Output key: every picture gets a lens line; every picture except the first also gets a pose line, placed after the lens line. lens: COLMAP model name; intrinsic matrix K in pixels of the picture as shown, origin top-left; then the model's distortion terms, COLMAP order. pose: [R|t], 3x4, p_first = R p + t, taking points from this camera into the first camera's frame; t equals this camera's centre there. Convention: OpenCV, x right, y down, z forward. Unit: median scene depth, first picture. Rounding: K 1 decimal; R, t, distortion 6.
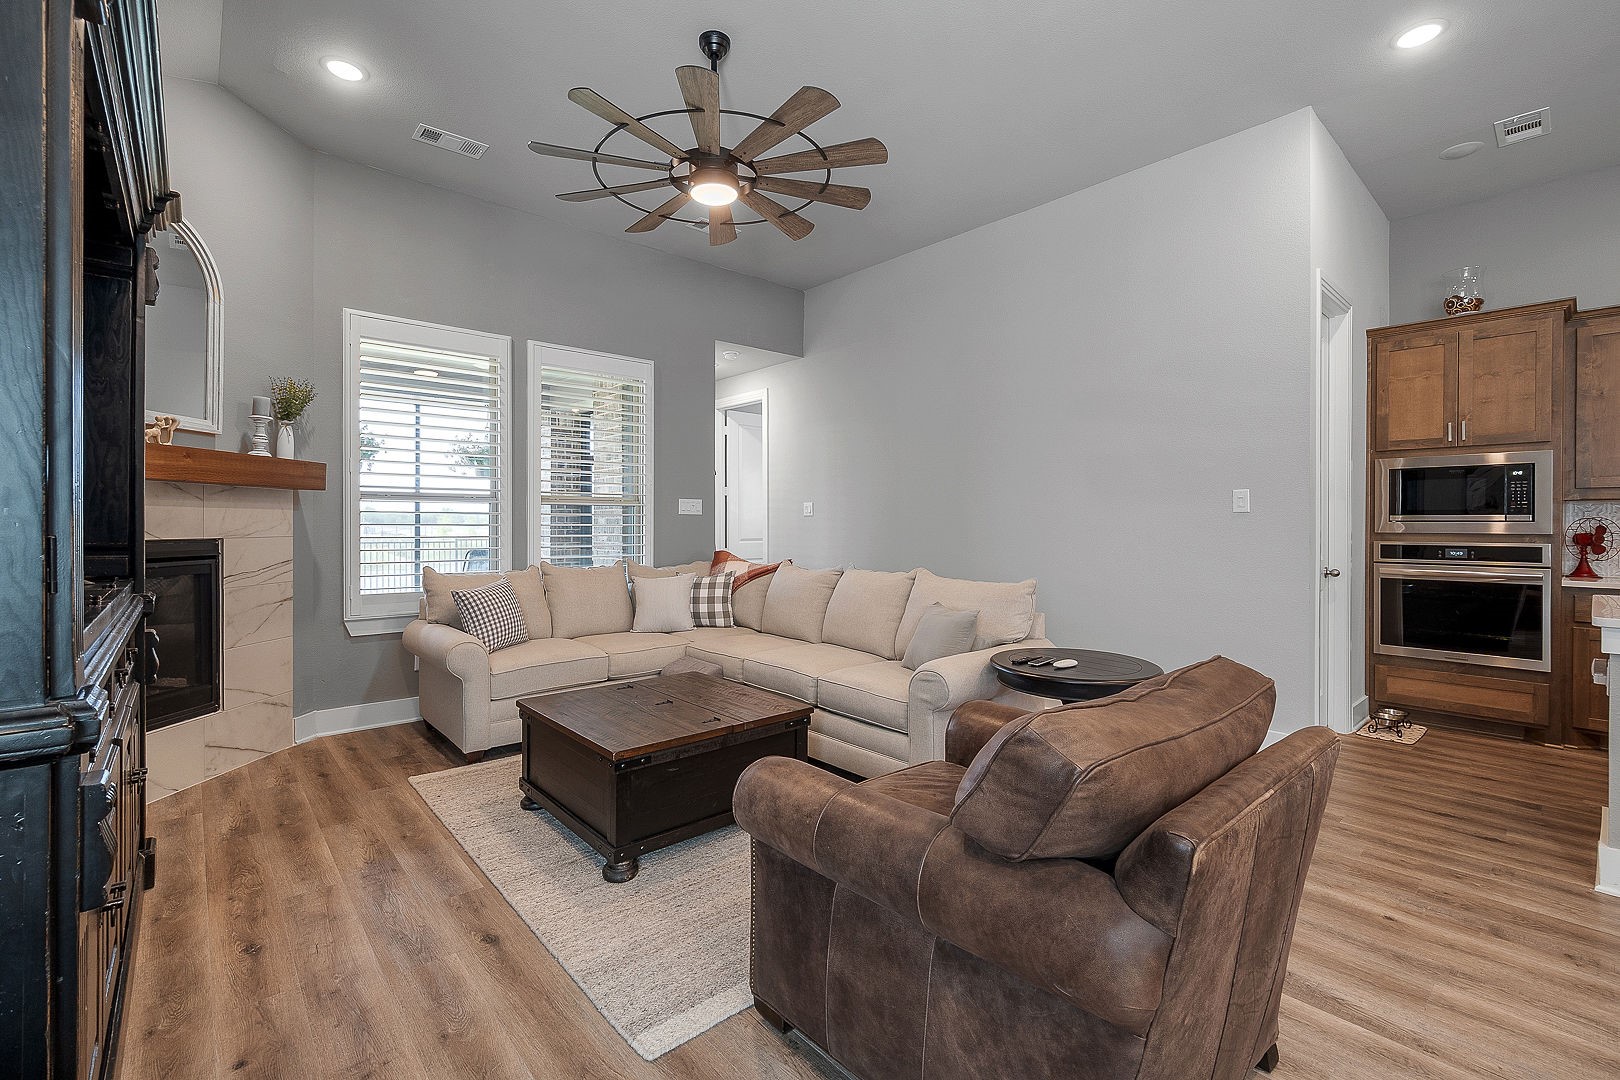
lens RADIAL K [[704.4, 0, 793.8], [0, 704.4, 518.8], [0, 0, 1]] dist [-0.004069, 0.002552]
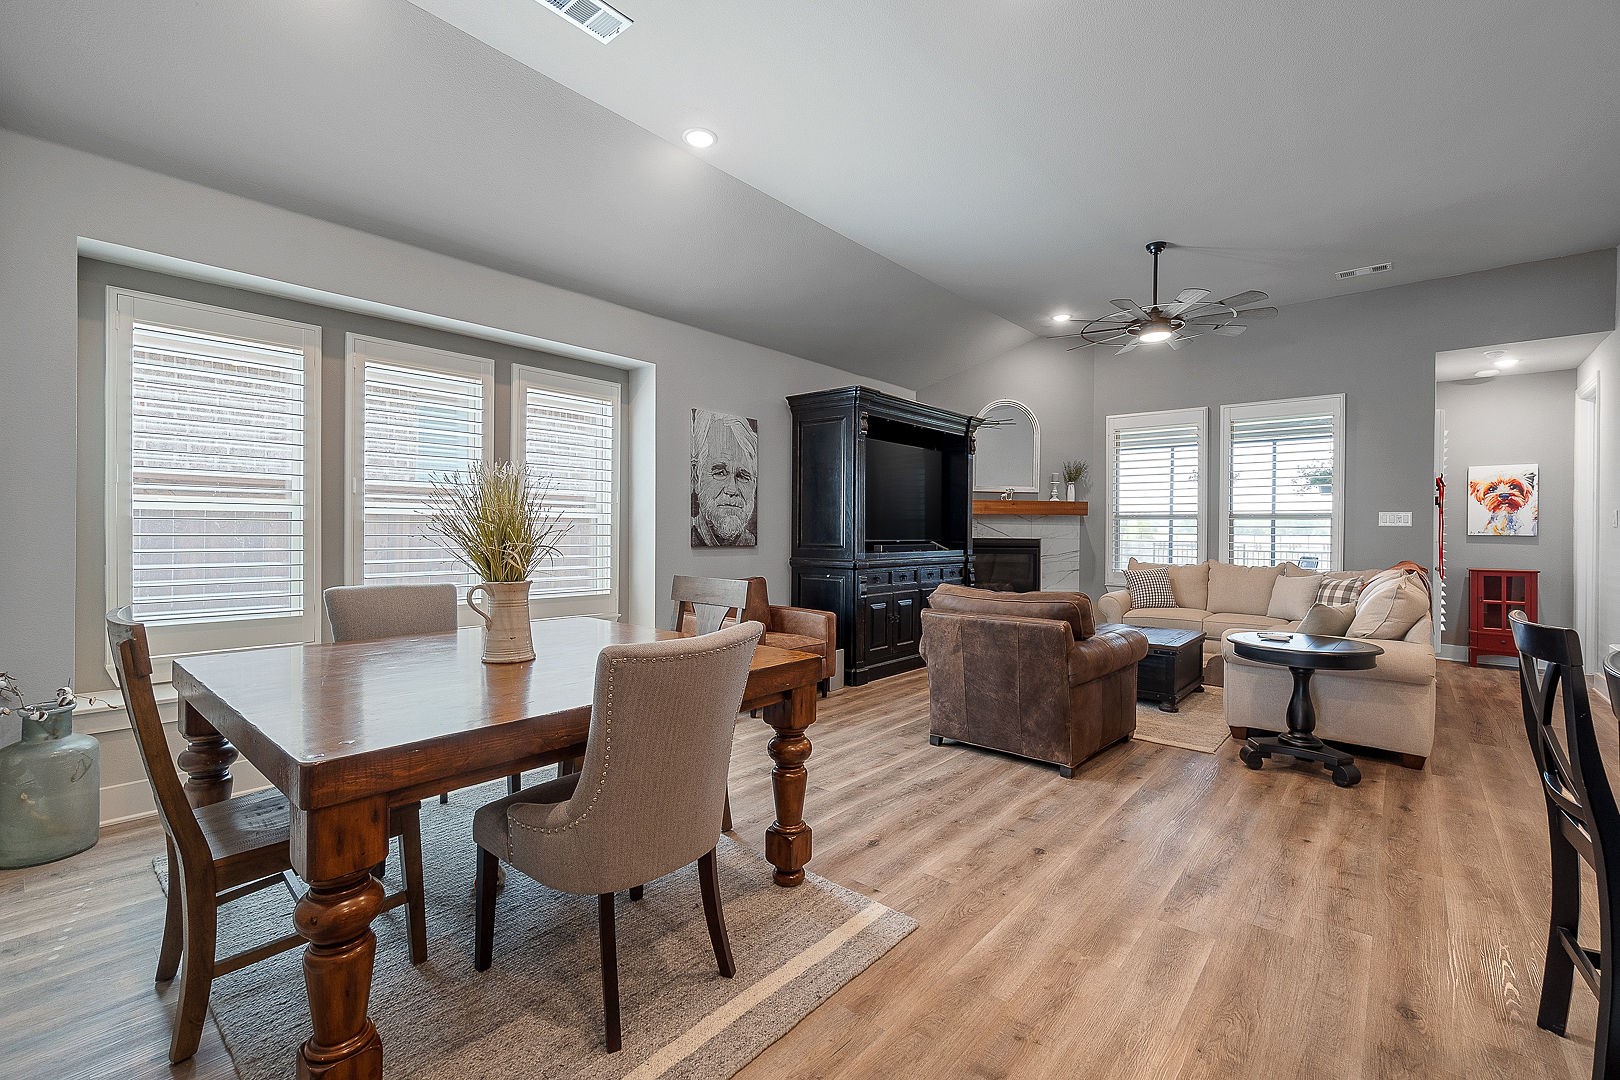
lens RADIAL K [[704.4, 0, 802.6], [0, 704.4, 530.7], [0, 0, 1]] dist [-0.004069, 0.002552]
pose [[0.139996, -0.000721, -0.990152, 1.039145], [-0.002105, 0.999997, -0.001026, 0.004217], [0.990150, 0.002228, 0.139994, -0.043881]]
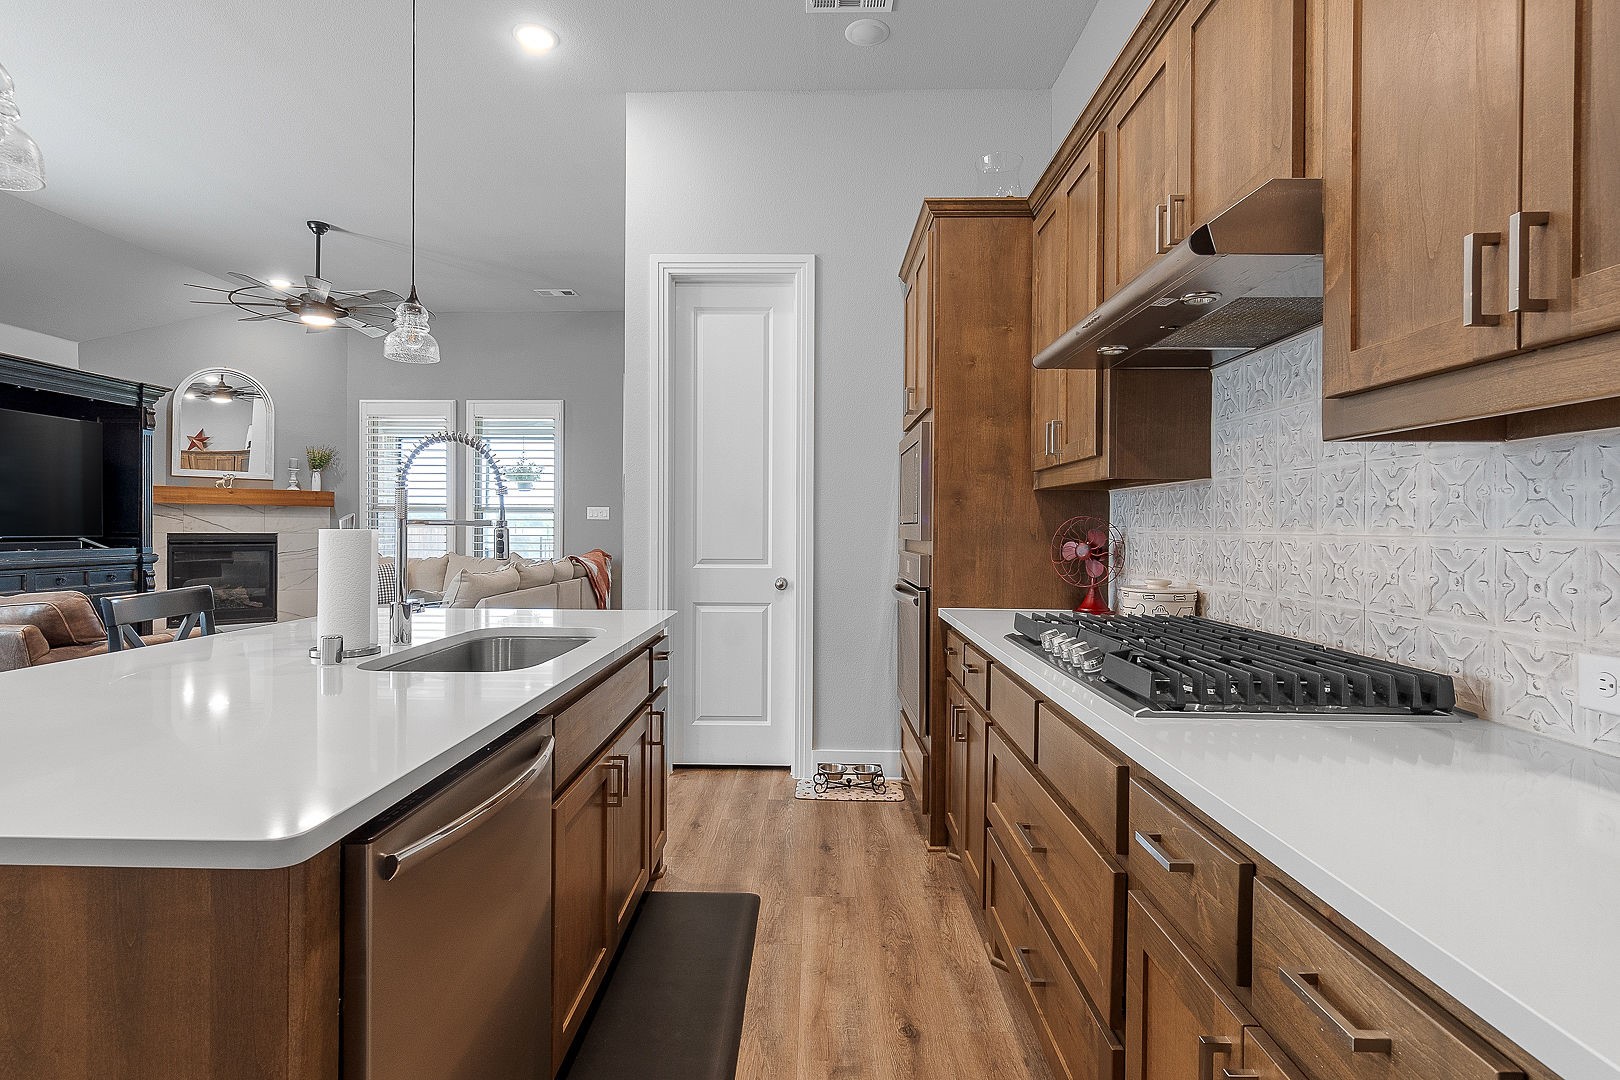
lens RADIAL K [[782.6, 0, 802.2], [0, 782.6, 531.3], [0, 0, 1]] dist [-0.002569, 0.001213]
pose [[0.737055, 0.004750, -0.675816, 1.389265], [0.000163, 0.999974, 0.007206, 0.005936], [0.675833, -0.005421, 0.737035, 0.314880]]
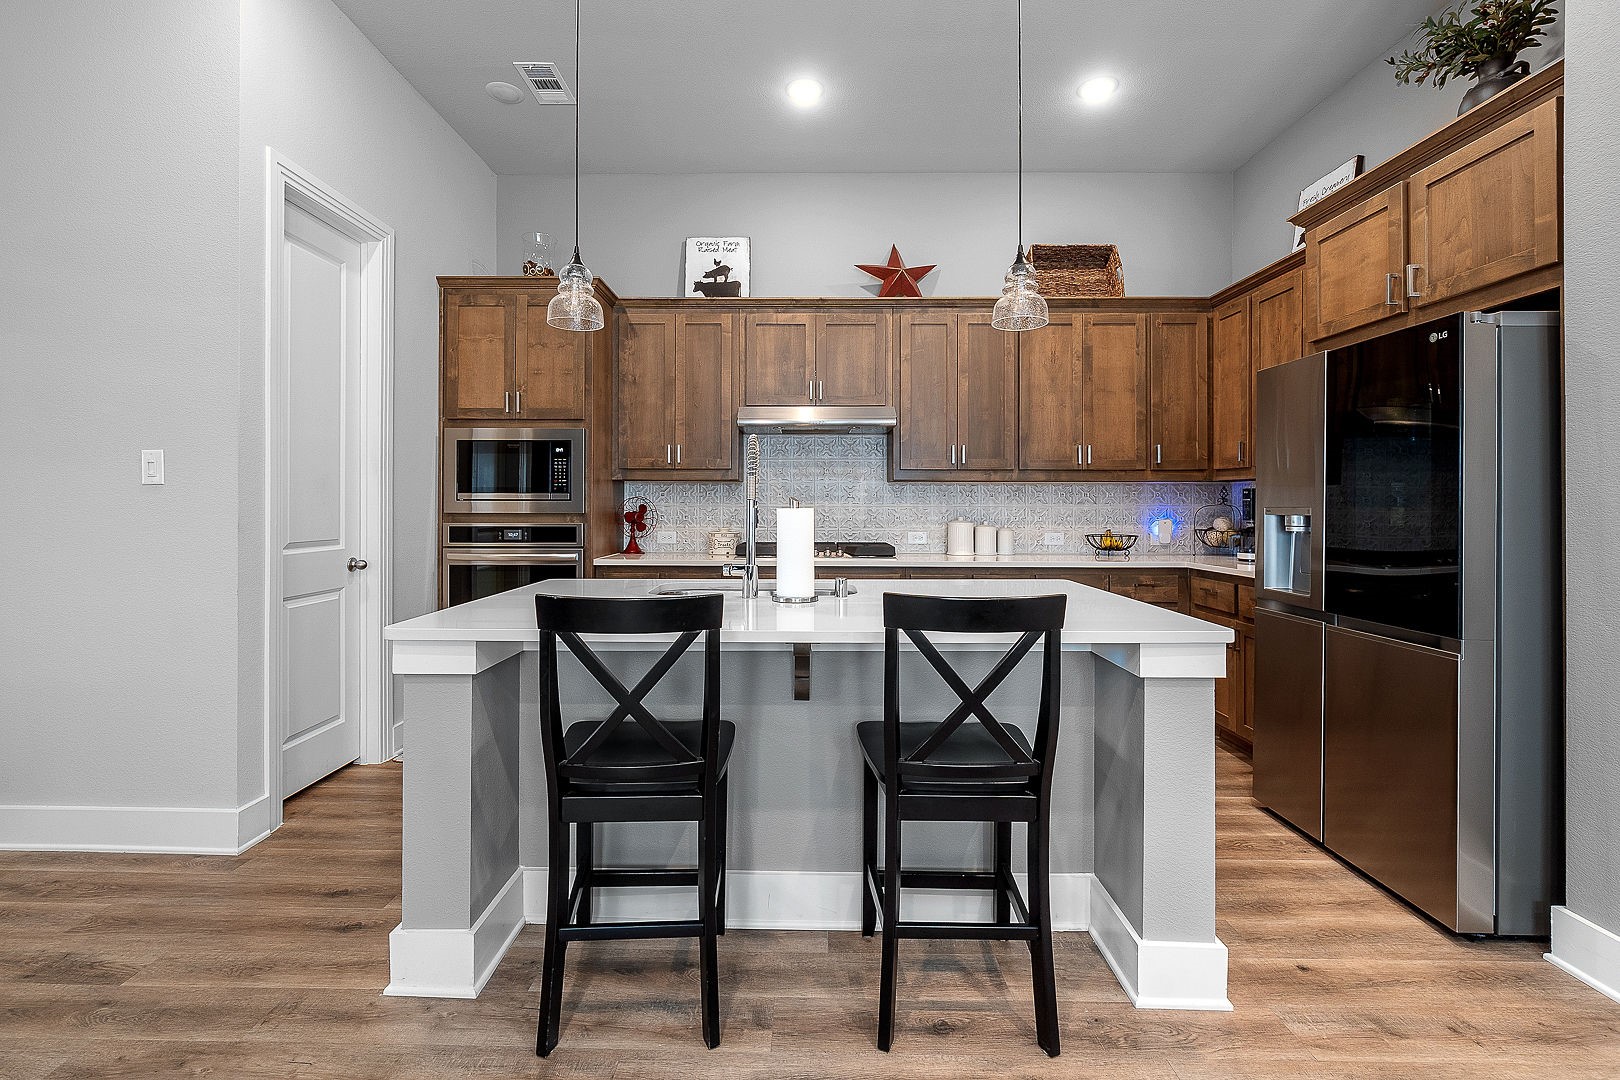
lens RADIAL K [[704.4, 0, 796.3], [0, 704.4, 506.3], [0, 0, 1]] dist [-0.004069, 0.002552]
pose [[0.671075, -0.003372, 0.741382, 0.498682], [-0.004118, 0.999957, 0.008276, 0.002522], [-0.741378, -0.008607, 0.671033, 0.103475]]
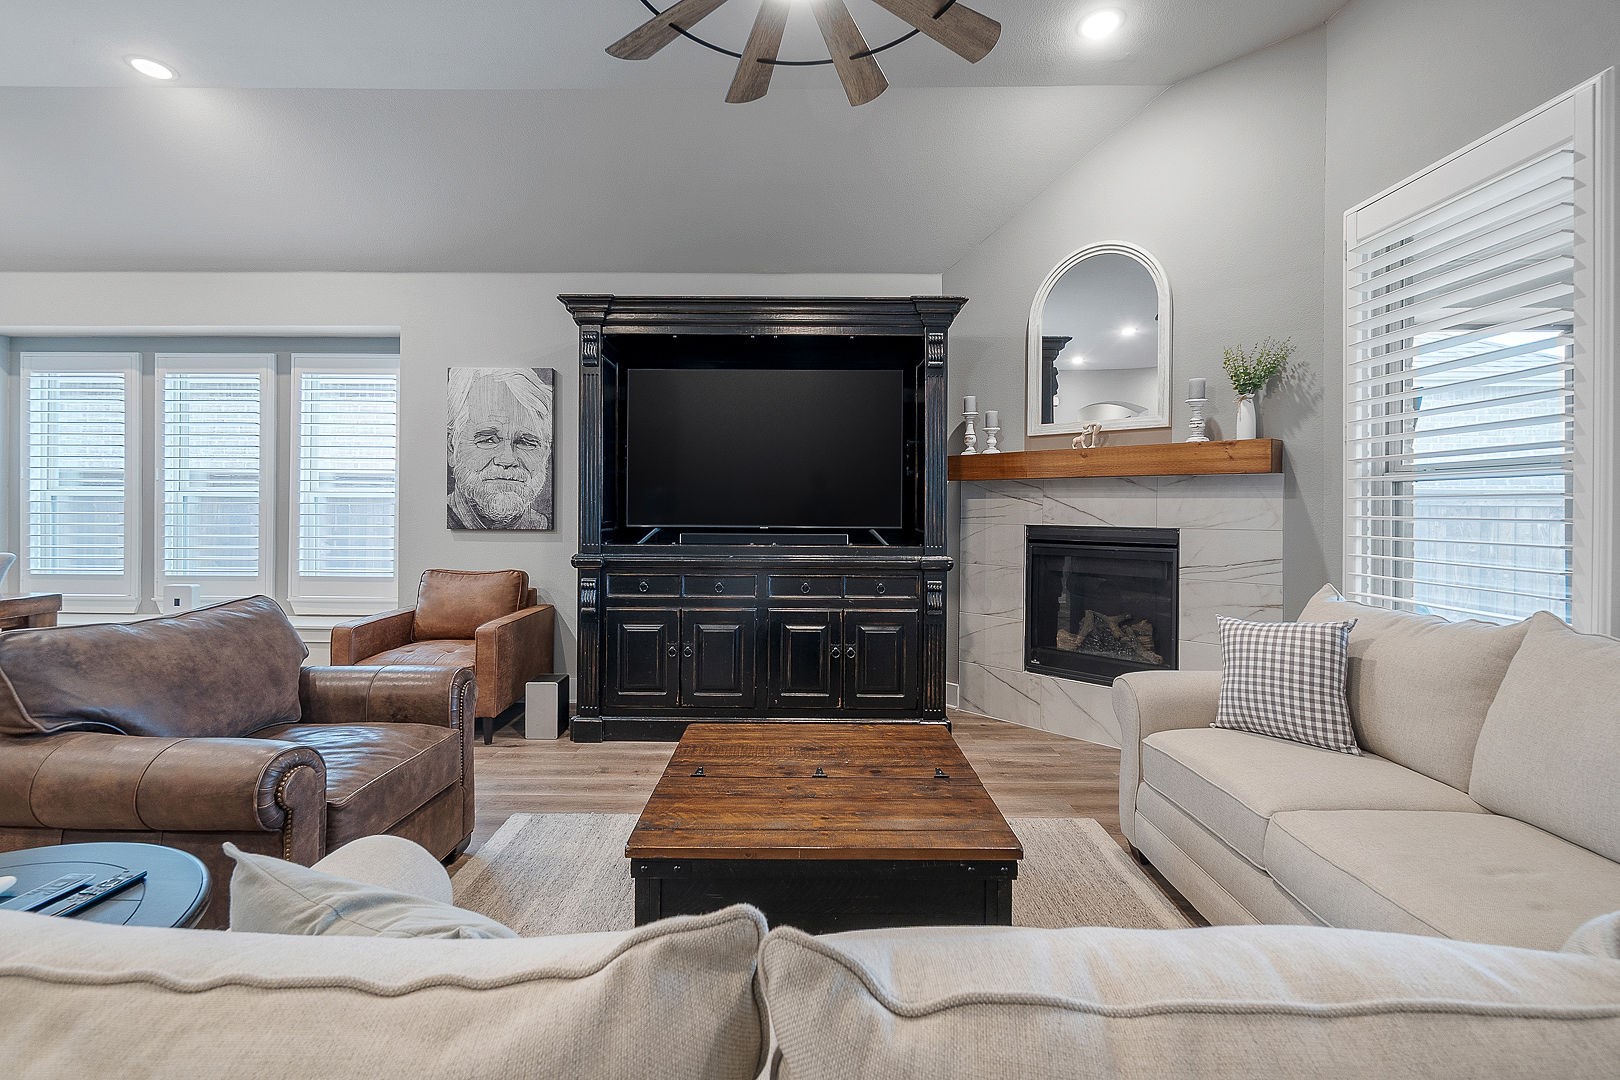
lens RADIAL K [[704.4, 0, 809.0], [0, 704.4, 503.8], [0, 0, 1]] dist [-0.004069, 0.002552]
pose [[-0.656069, -0.011917, -0.754607, 0.242386], [-0.002989, 0.999909, -0.013193, 0.005647], [0.754695, -0.006400, -0.656045, 1.022595]]
